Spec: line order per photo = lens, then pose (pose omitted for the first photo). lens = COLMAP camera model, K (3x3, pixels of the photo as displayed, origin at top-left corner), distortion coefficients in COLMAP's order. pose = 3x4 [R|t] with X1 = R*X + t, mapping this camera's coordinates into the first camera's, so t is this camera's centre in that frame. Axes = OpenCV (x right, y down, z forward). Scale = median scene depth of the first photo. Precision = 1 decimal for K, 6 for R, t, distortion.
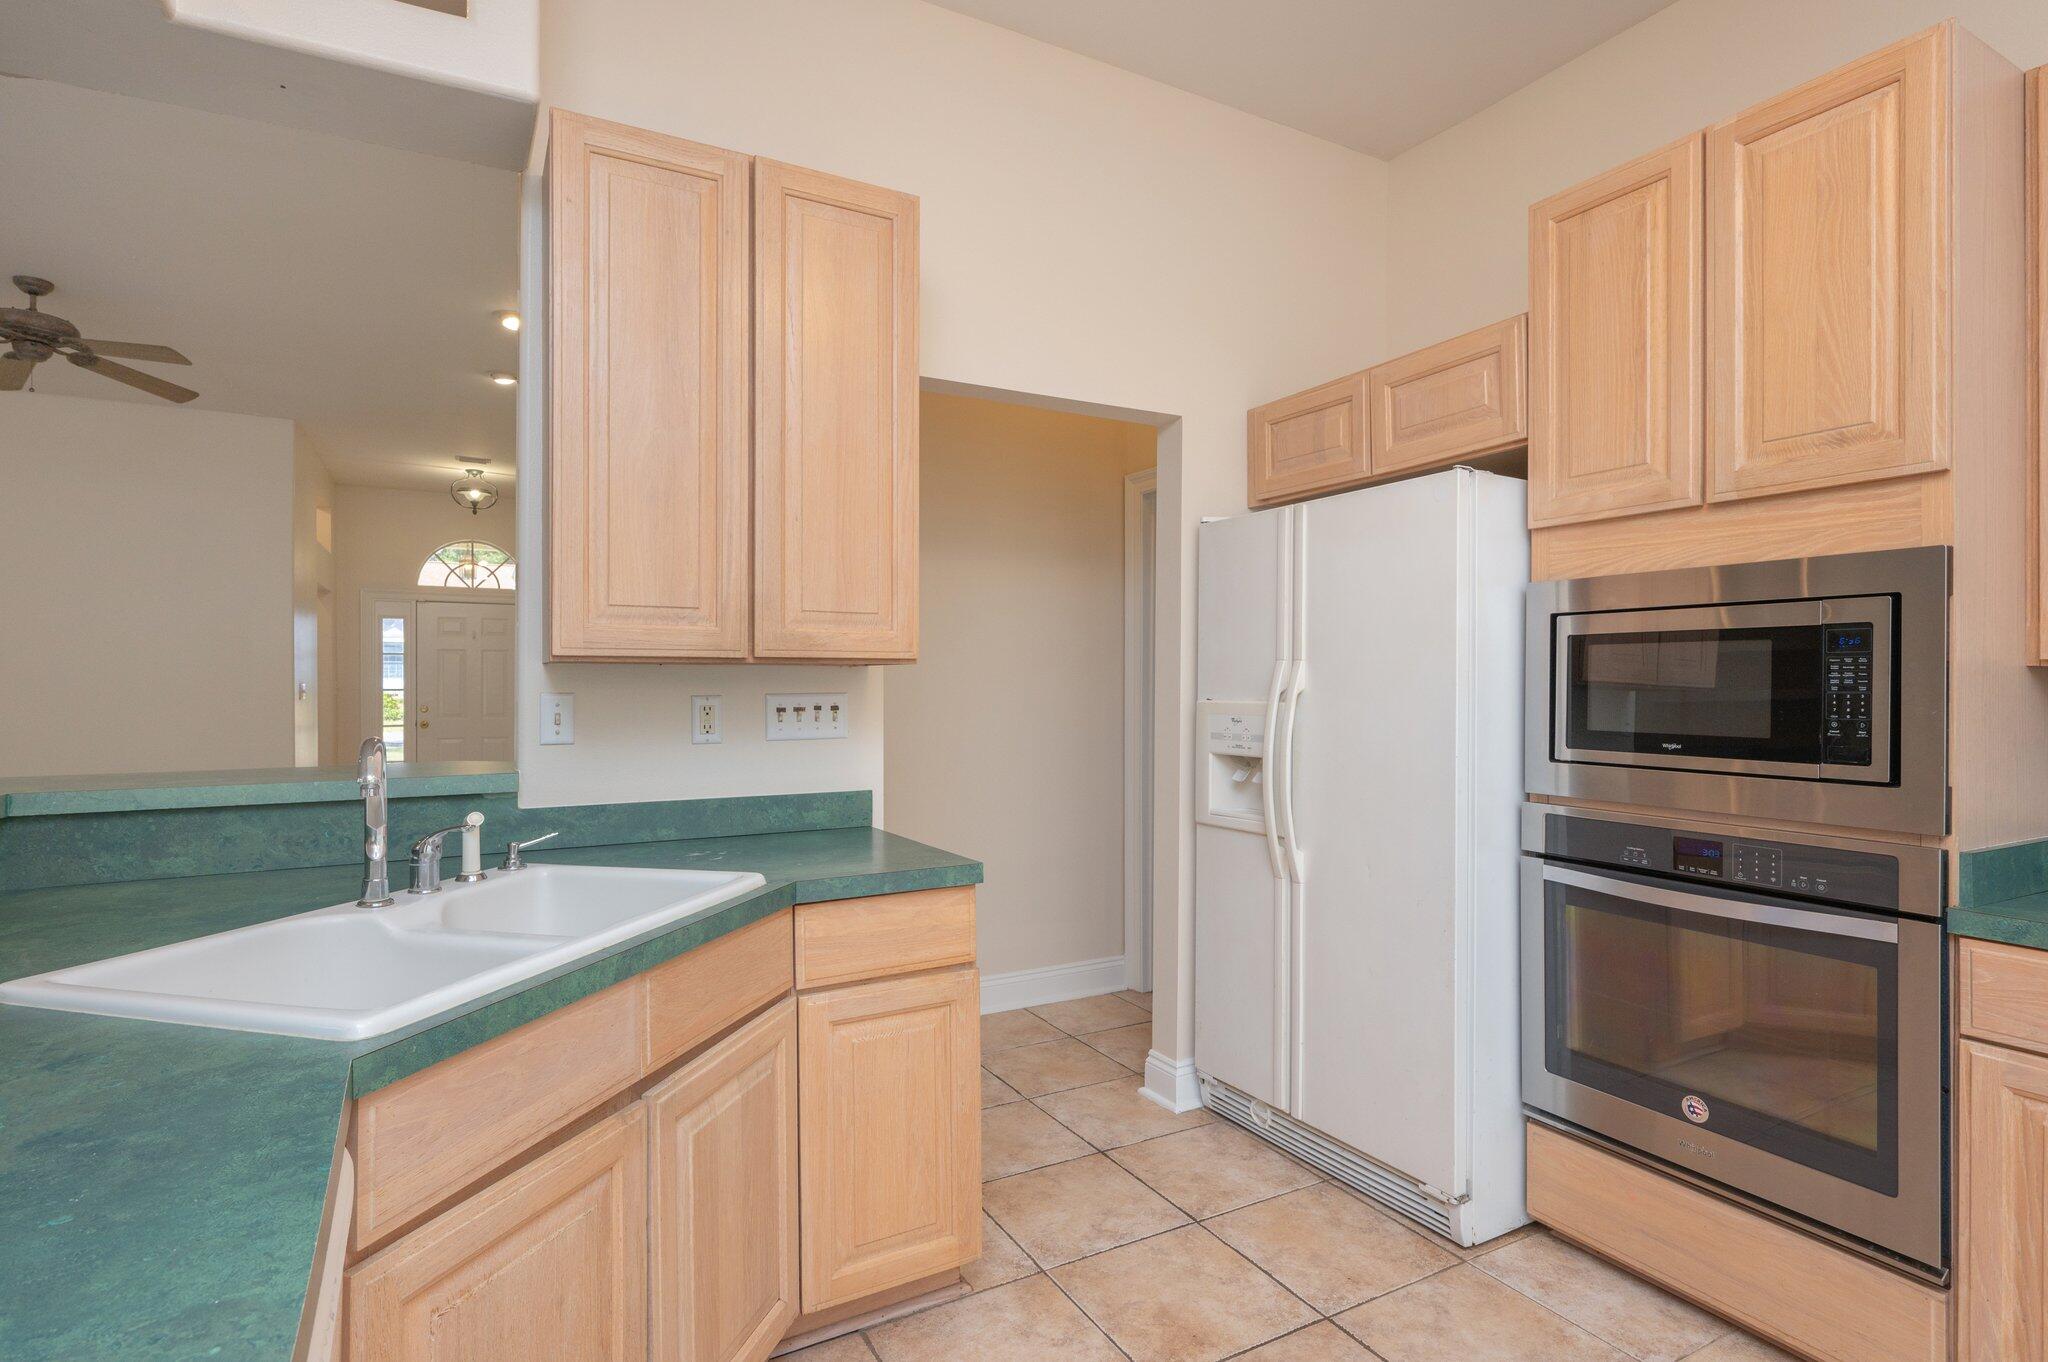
lens RADIAL K [[1012.2, 0, 1024.0], [0, 1012.2, 681.0], [0, 0, 1]] dist [-0.001434, -0.000059]
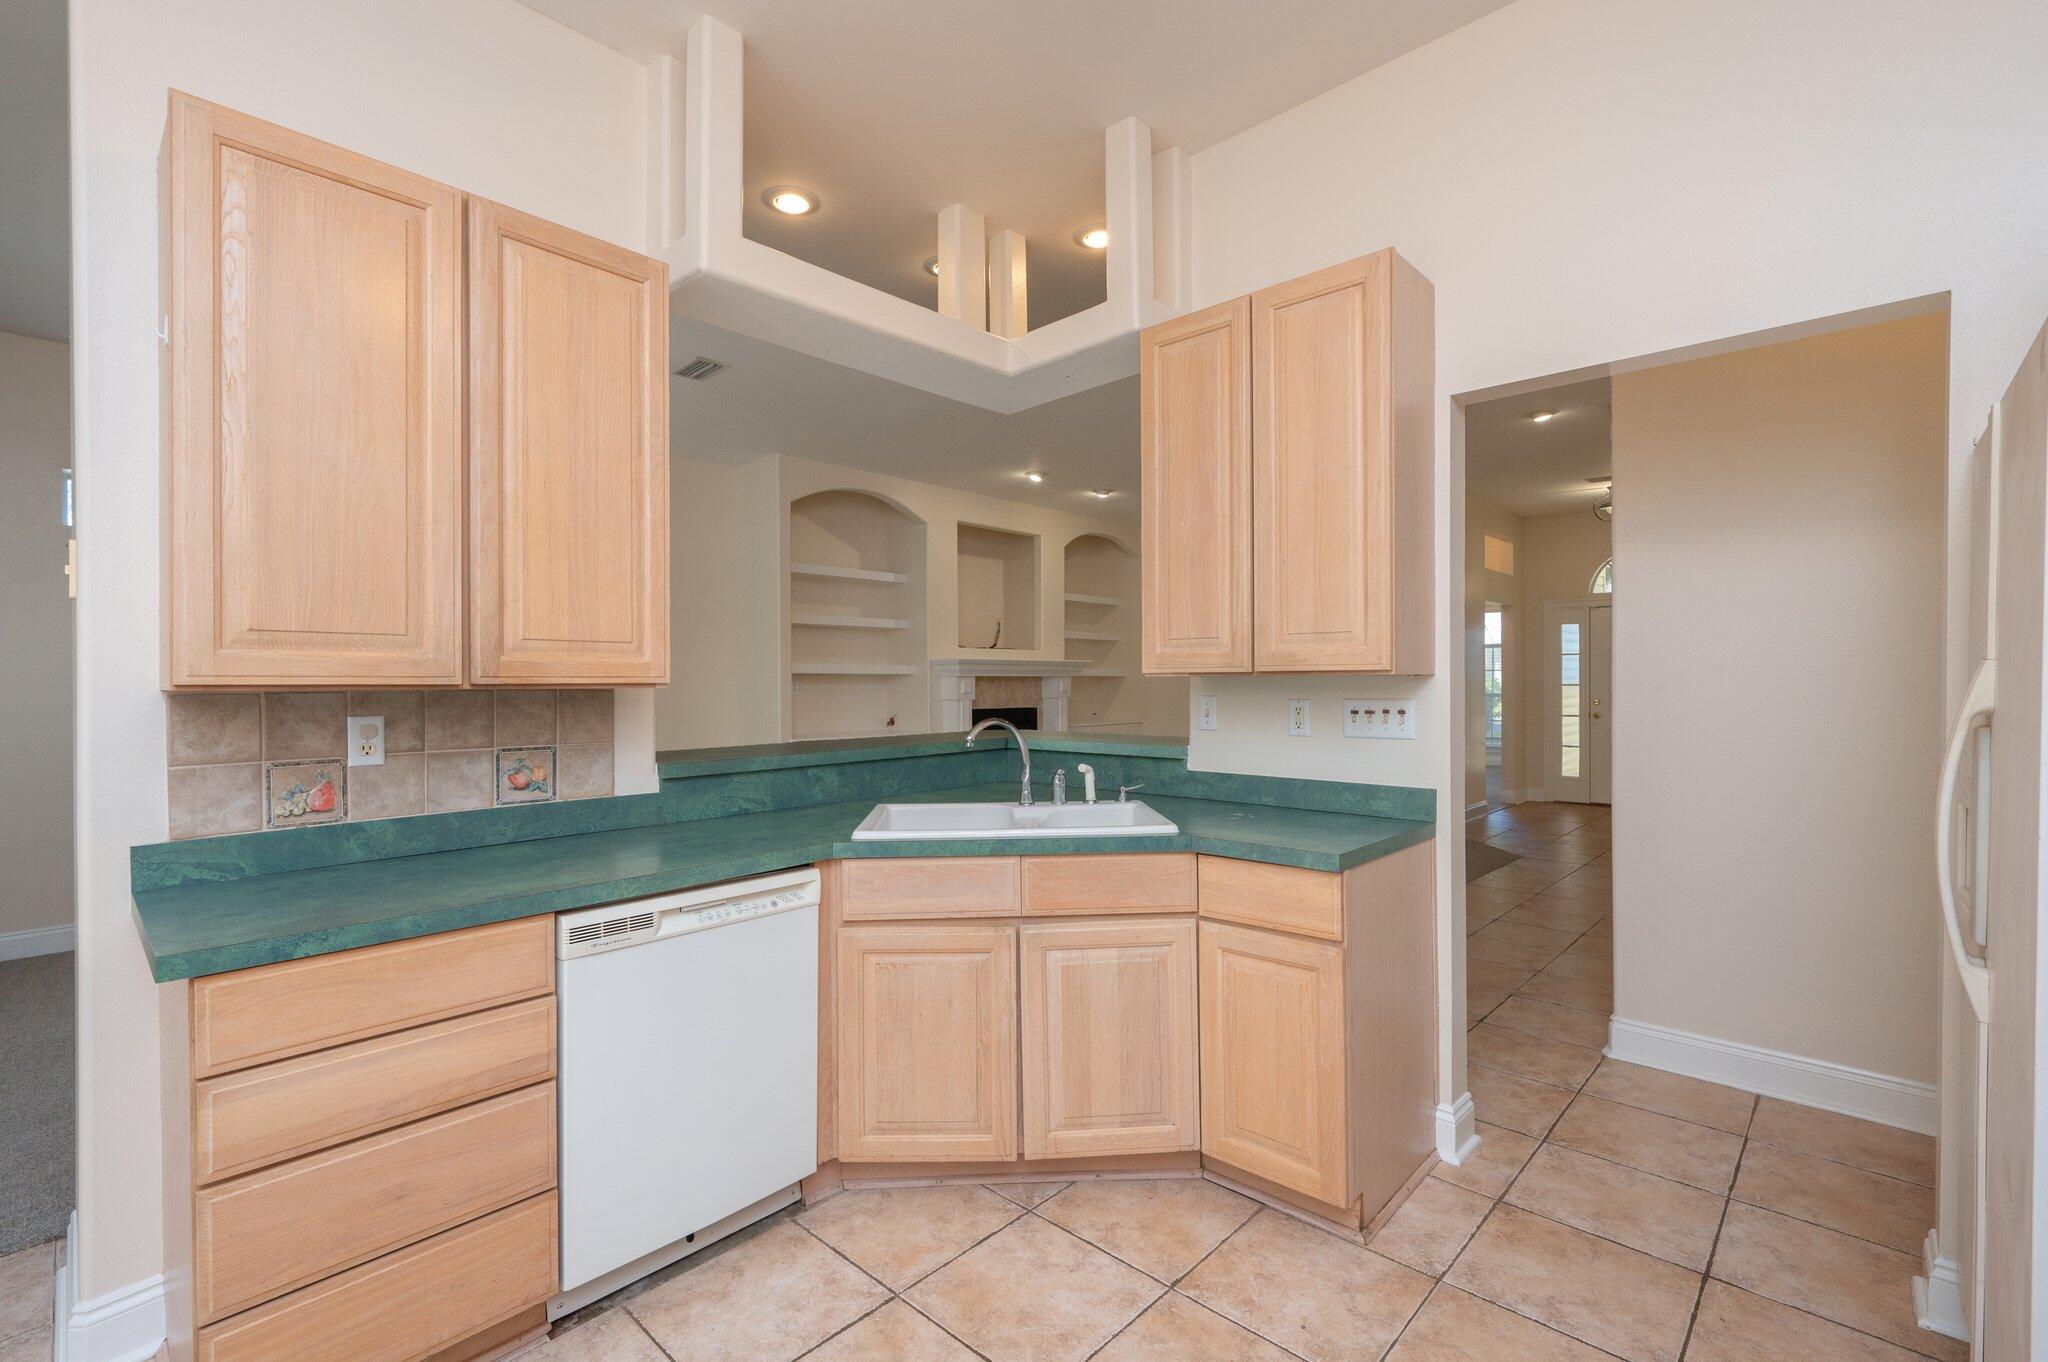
lens RADIAL K [[895.0, 0, 1024.0], [0, 895.0, 681.0], [0, 0, 1]] dist [-0.000301, 0.000052]
pose [[0.314507, 0.000492, -0.949255, 0.666995], [0.007224, 0.999970, 0.002912, -0.014787], [0.949228, -0.007774, 0.314494, 0.305032]]
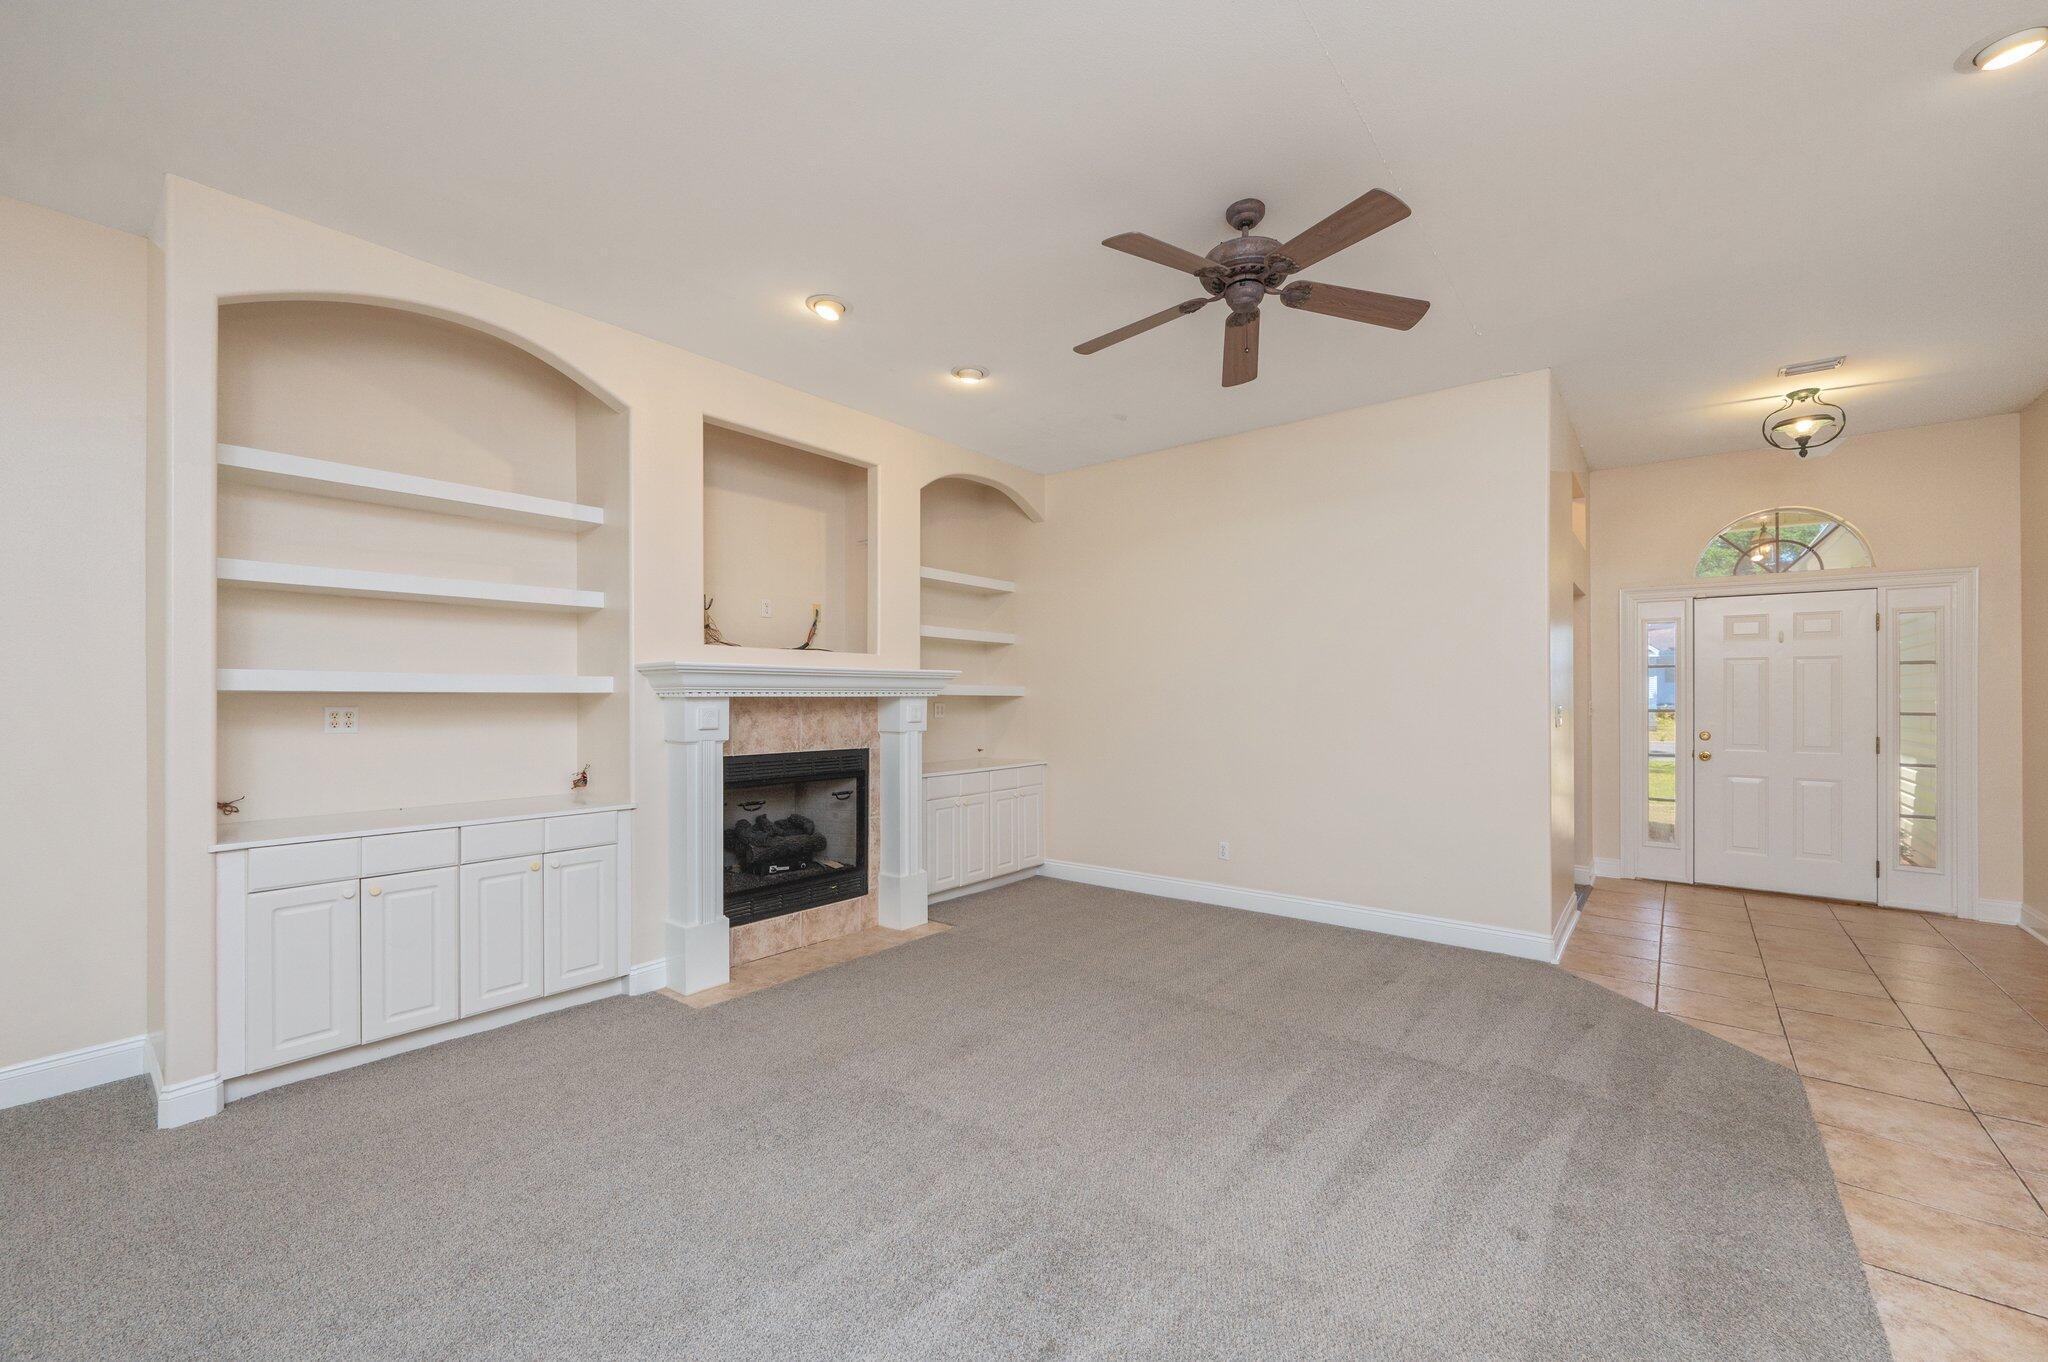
lens RADIAL K [[820.3, 0, 1021.6], [0, 820.3, 693.2], [0, 0, 1]] dist [0.002788, -0.000111]
pose [[0.380311, -0.004244, -0.924849, -0.858411], [0.003543, 0.999989, -0.003132, -0.023454], [0.924852, -0.002086, 0.380322, 1.128490]]
